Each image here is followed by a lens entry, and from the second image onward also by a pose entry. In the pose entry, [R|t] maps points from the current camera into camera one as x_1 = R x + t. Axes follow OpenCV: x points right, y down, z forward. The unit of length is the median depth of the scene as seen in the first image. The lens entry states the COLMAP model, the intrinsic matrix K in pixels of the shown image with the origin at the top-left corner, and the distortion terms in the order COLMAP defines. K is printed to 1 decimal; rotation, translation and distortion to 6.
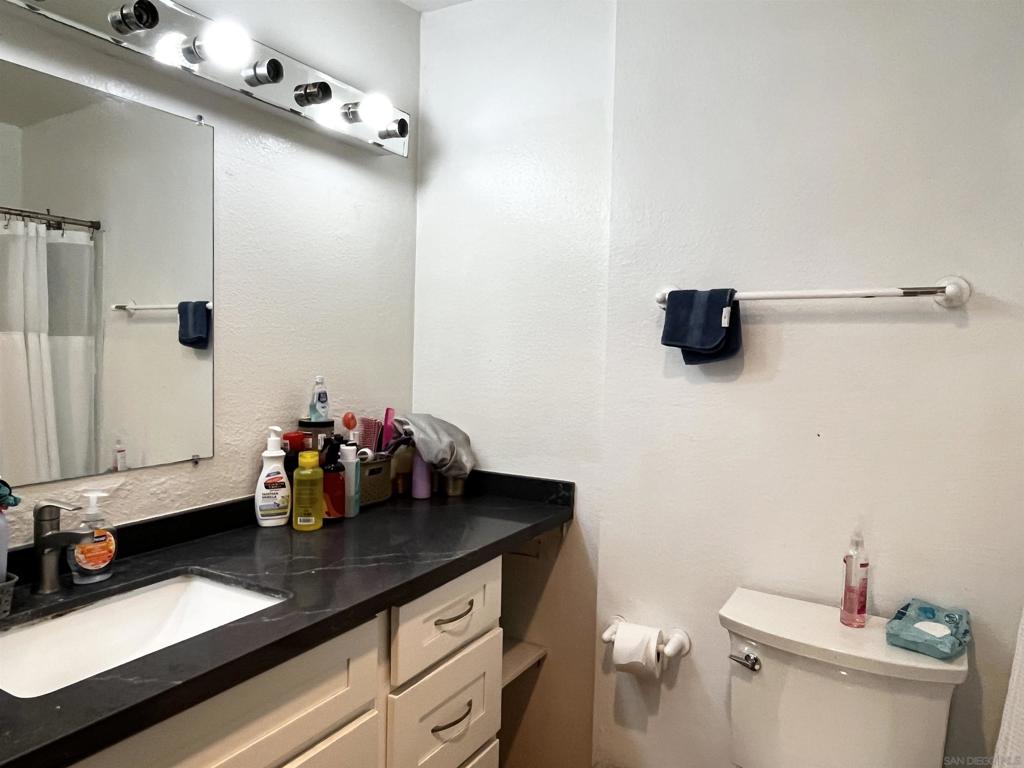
lens RADIAL K [[700.7, 0, 512.0], [0, 700.7, 384.0], [0, 0, 1]] dist [-0.007456, -0.006618]
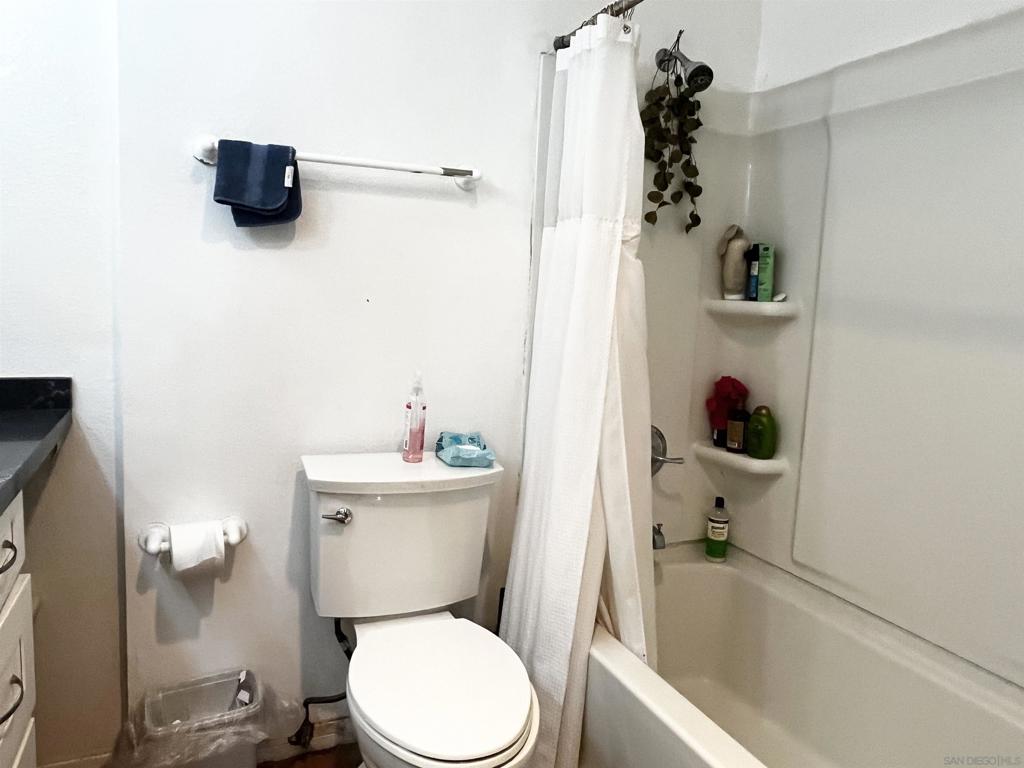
lens RADIAL K [[700.7, 0, 512.0], [0, 700.7, 384.0], [0, 0, 1]] dist [-0.007456, -0.006618]
pose [[0.585001, -0.107016, 0.803941, -0.307366], [0.006088, 0.991808, 0.127594, 0.063681], [-0.811010, -0.069748, 0.580860, 0.181060]]
